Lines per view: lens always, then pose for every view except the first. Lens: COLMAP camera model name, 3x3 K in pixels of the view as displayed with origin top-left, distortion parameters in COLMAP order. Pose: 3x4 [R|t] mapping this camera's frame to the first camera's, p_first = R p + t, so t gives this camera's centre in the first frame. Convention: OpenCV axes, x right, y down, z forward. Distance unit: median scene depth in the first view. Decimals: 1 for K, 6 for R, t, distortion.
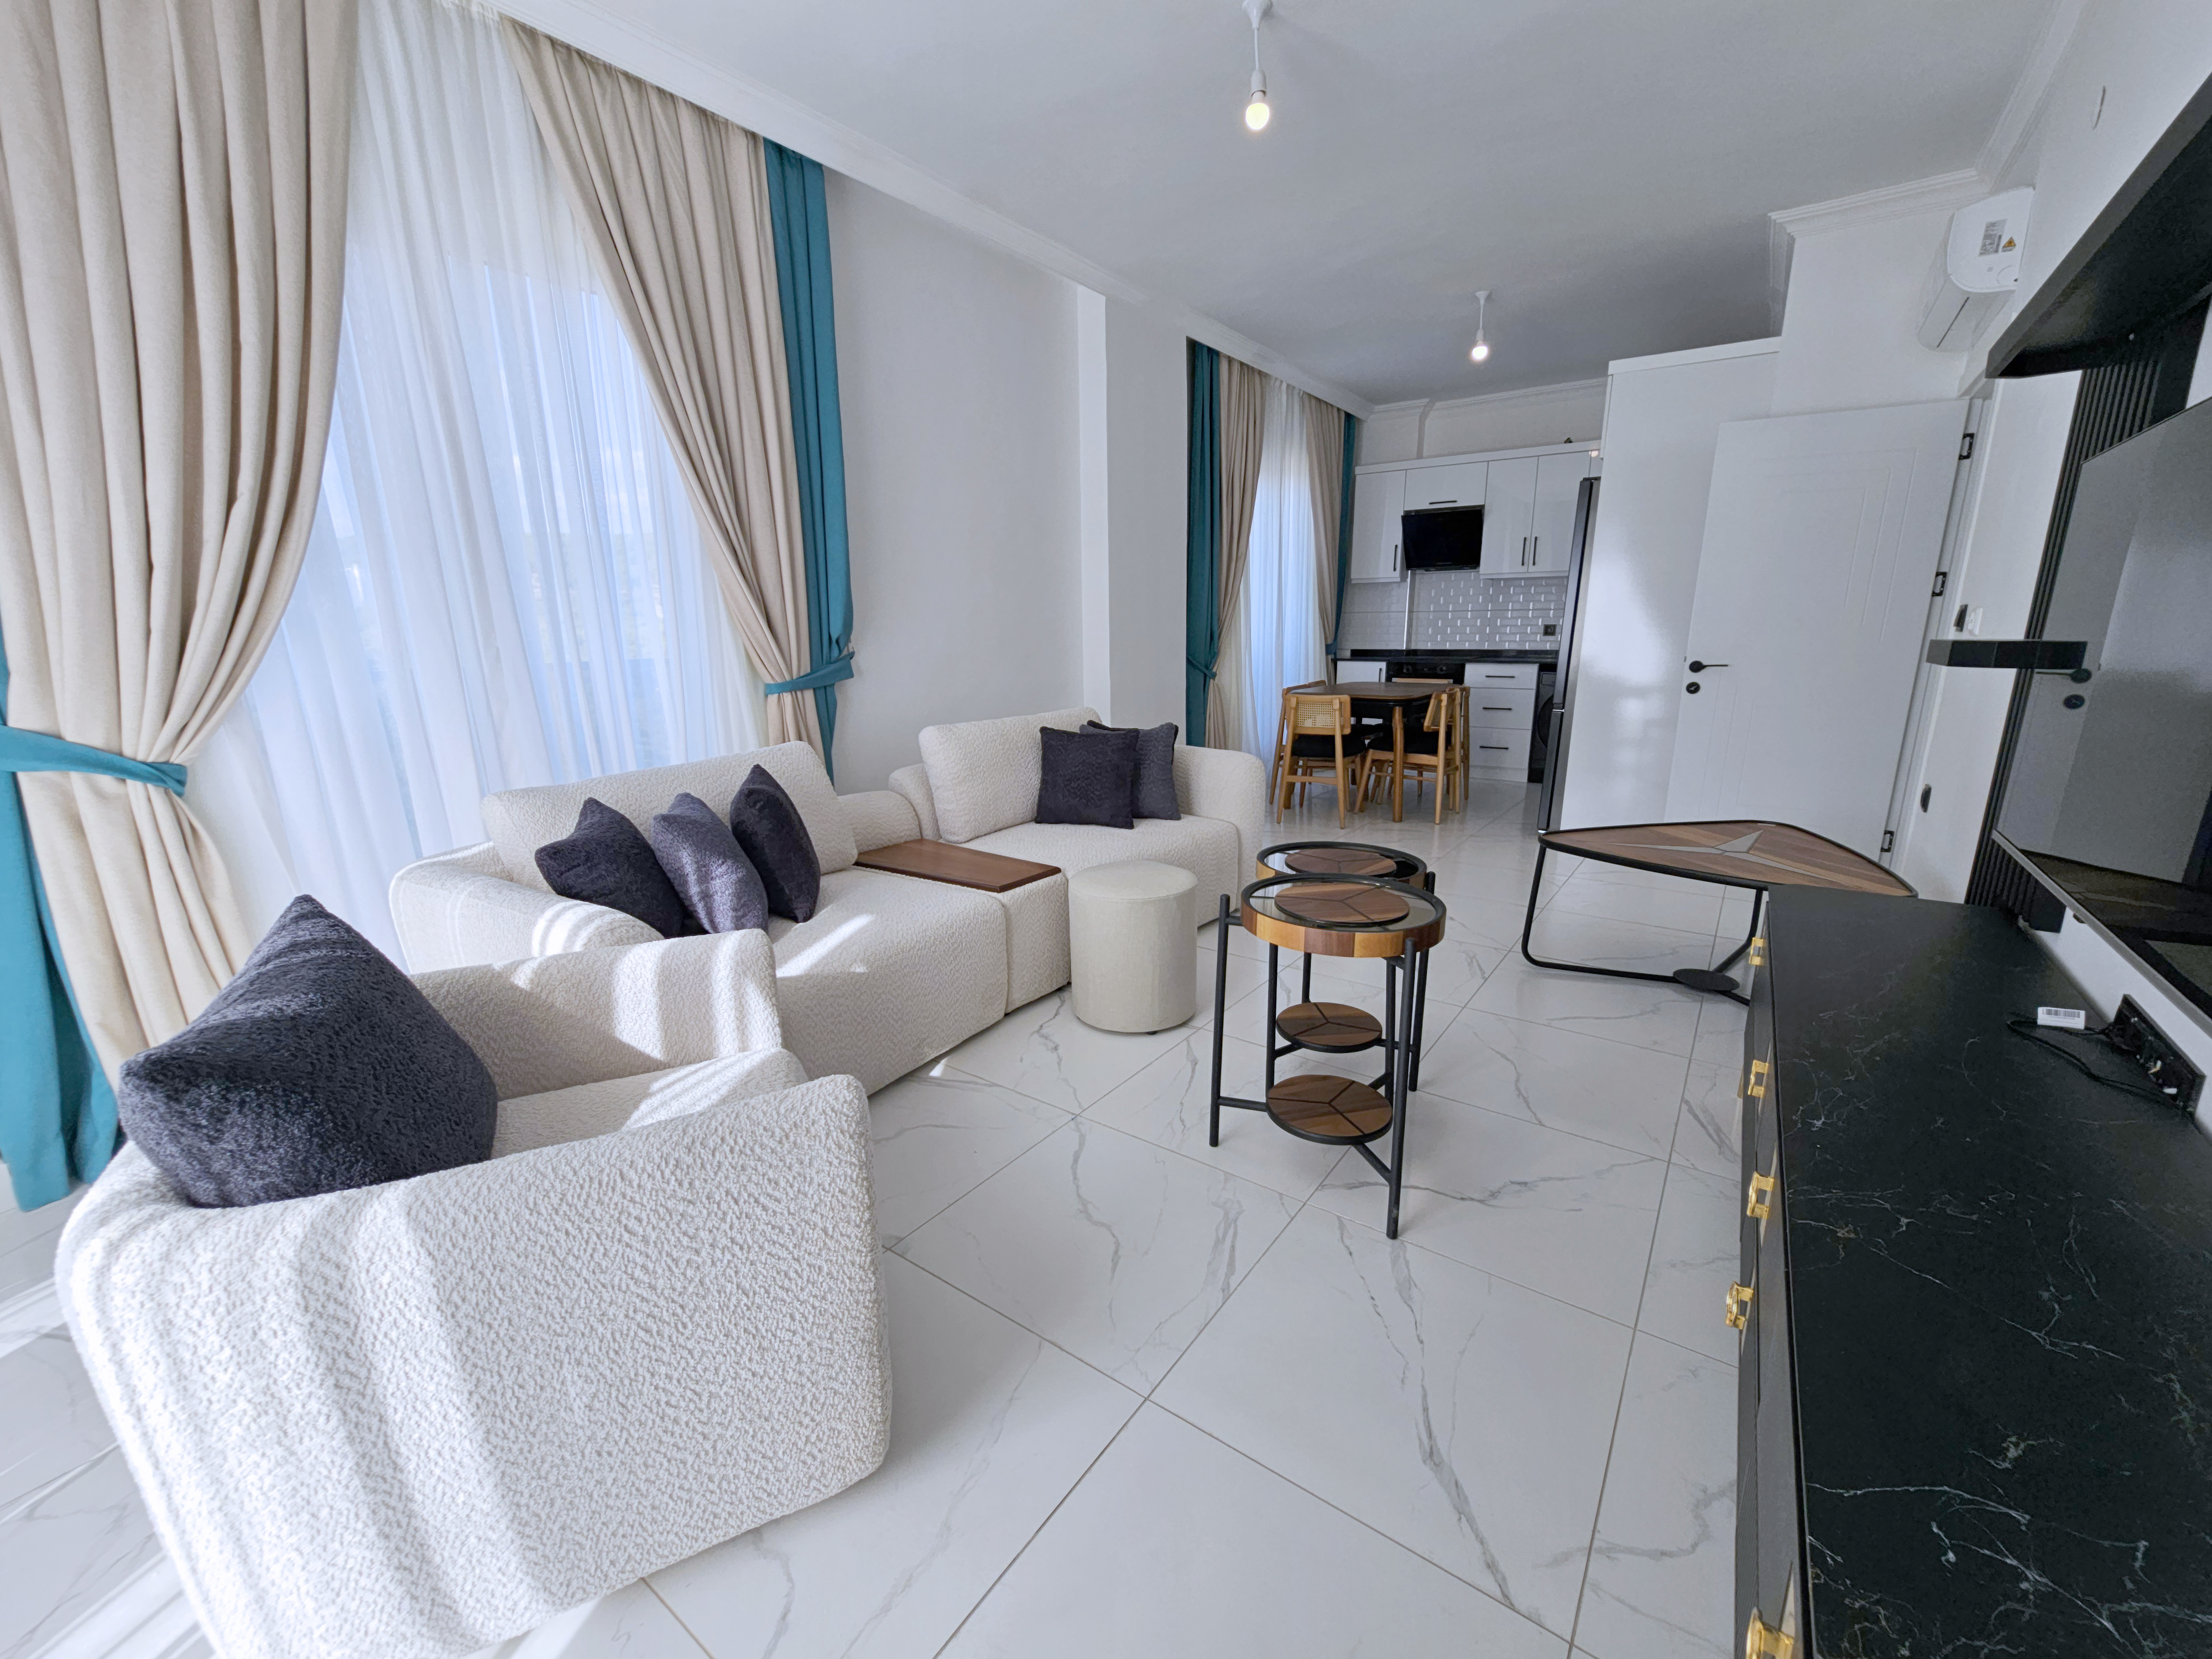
lens RADIAL K [[899.5, 0, 1110.0], [0, 899.5, 842.9], [0, 0, 1]] dist [-0.006702, 0.000854]
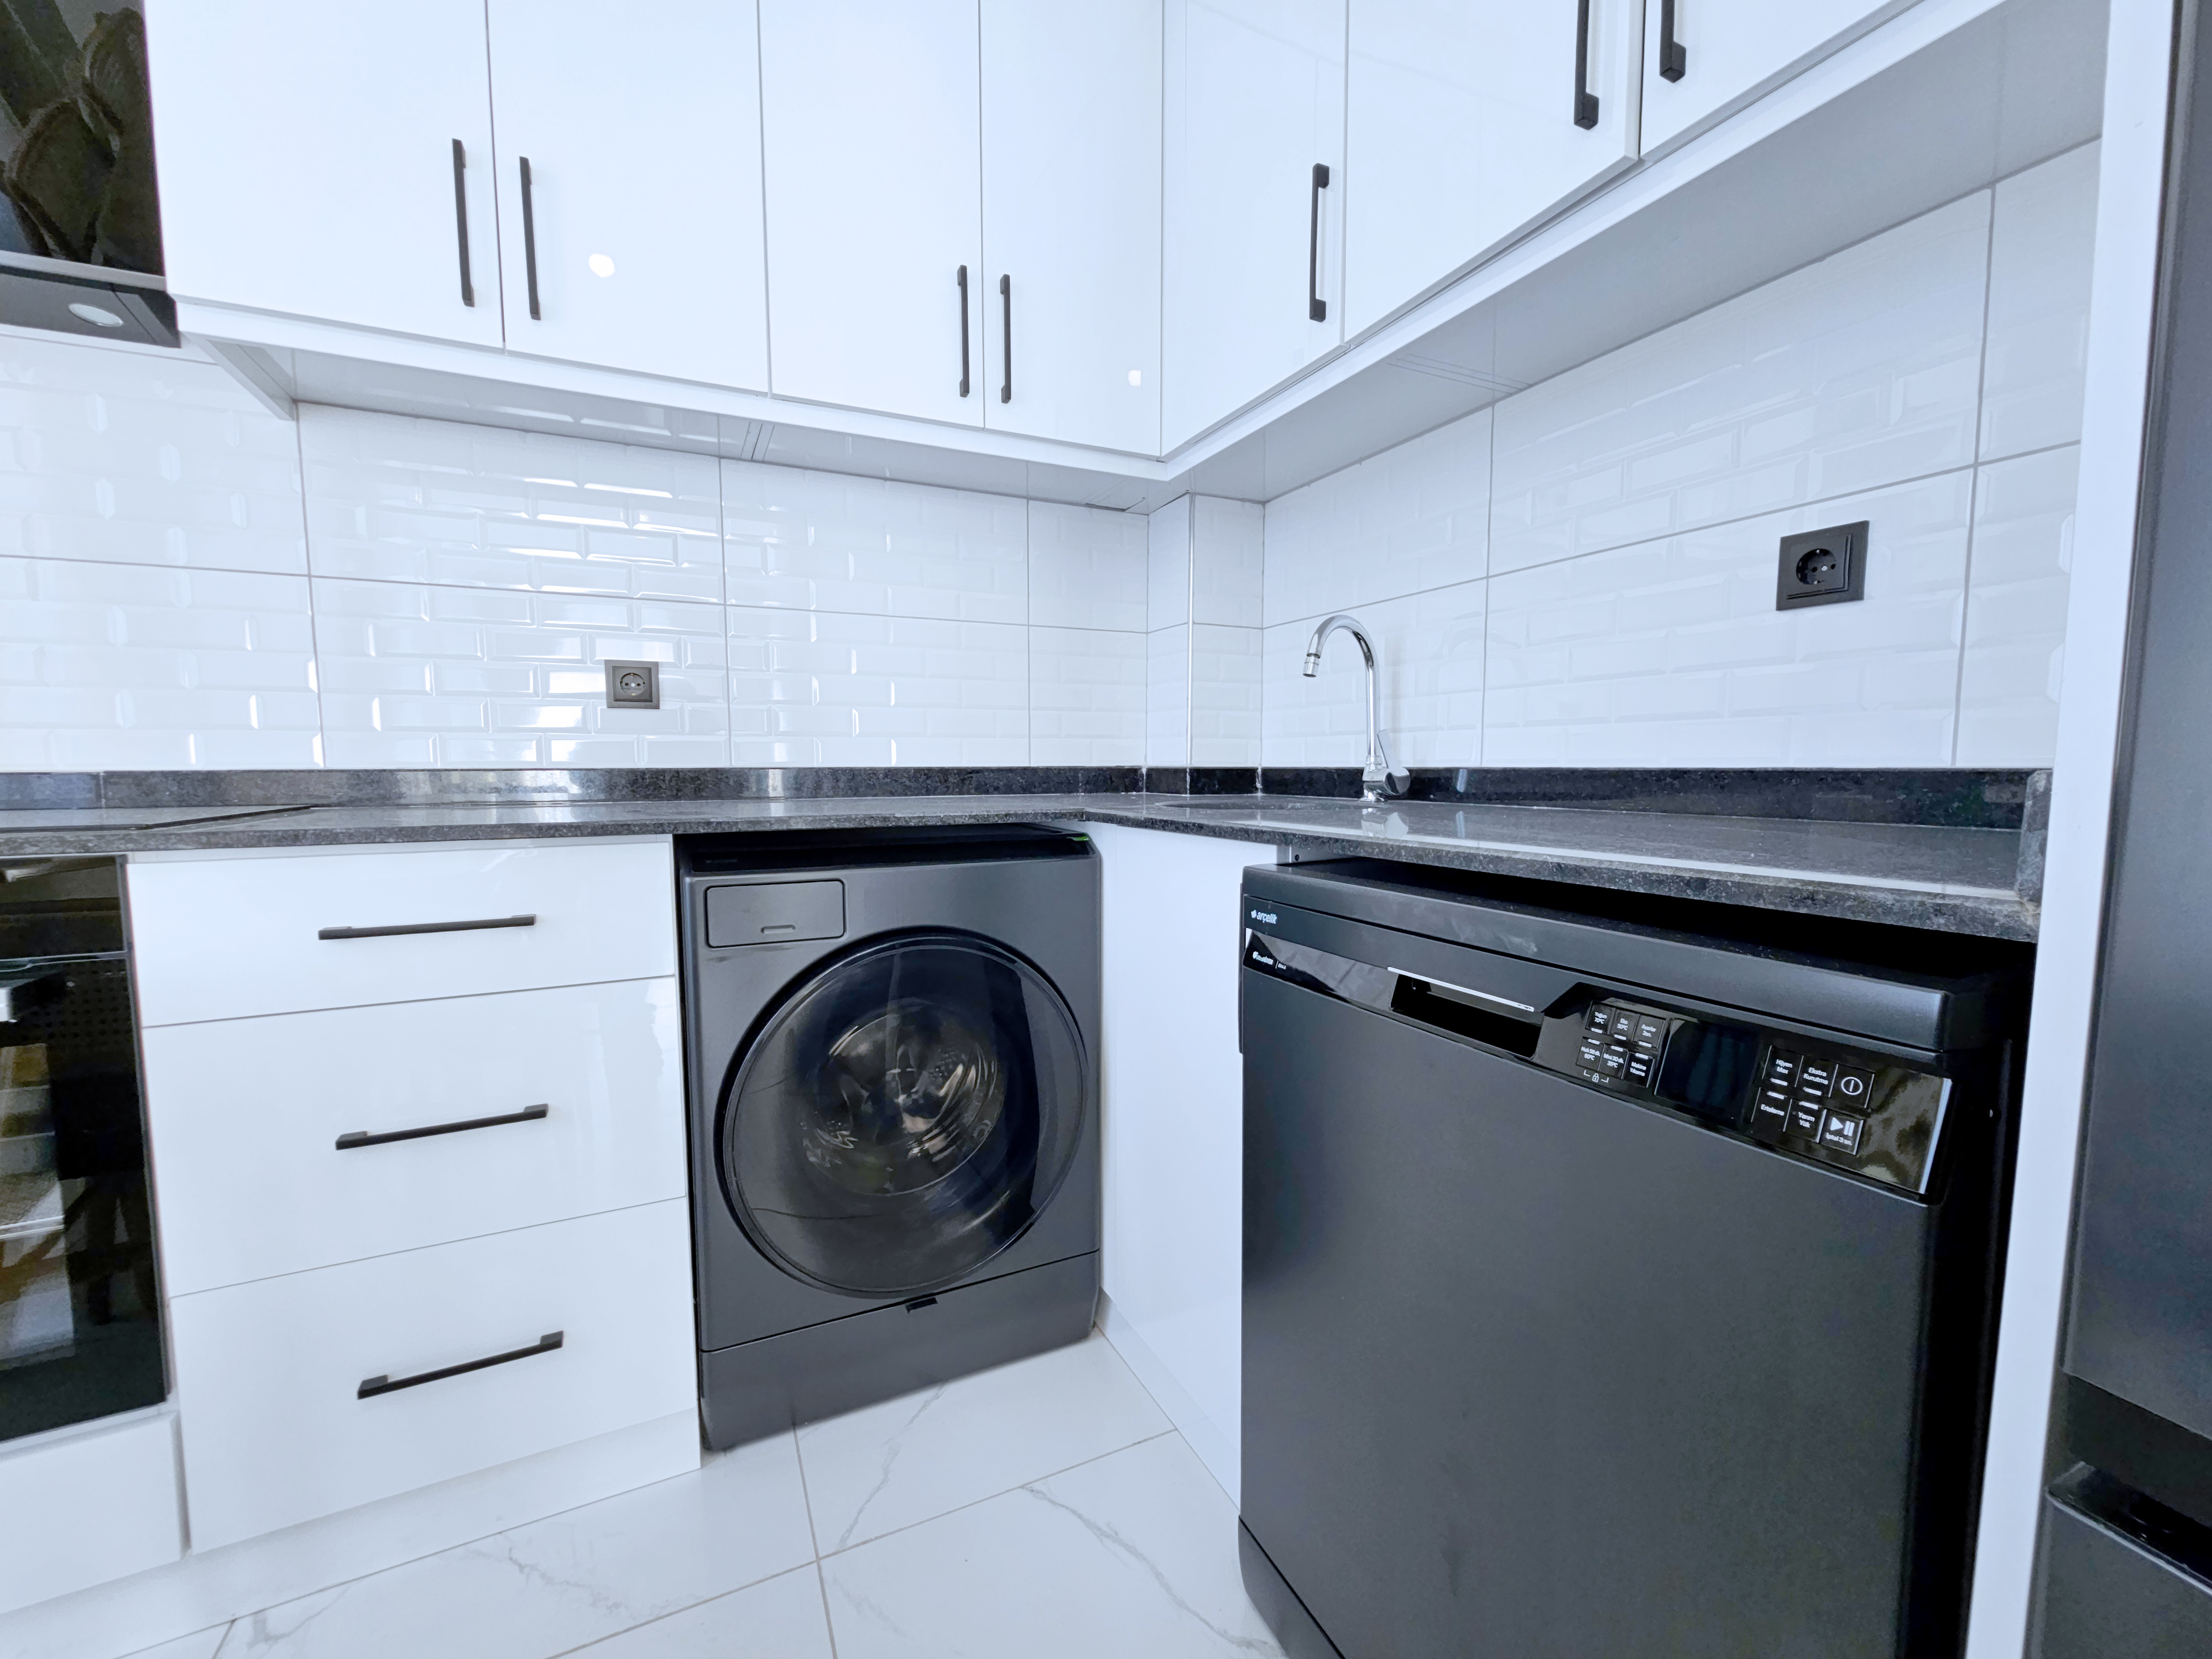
lens RADIAL K [[899.5, 0, 1114.5], [0, 899.5, 850.2], [0, 0, 1]] dist [-0.014988, 0.005638]
pose [[0.465195, -0.068508, 0.882554, 0.929871], [0.217053, 0.975393, -0.038694, -0.437253], [-0.858185, 0.209561, 0.468617, 2.173040]]
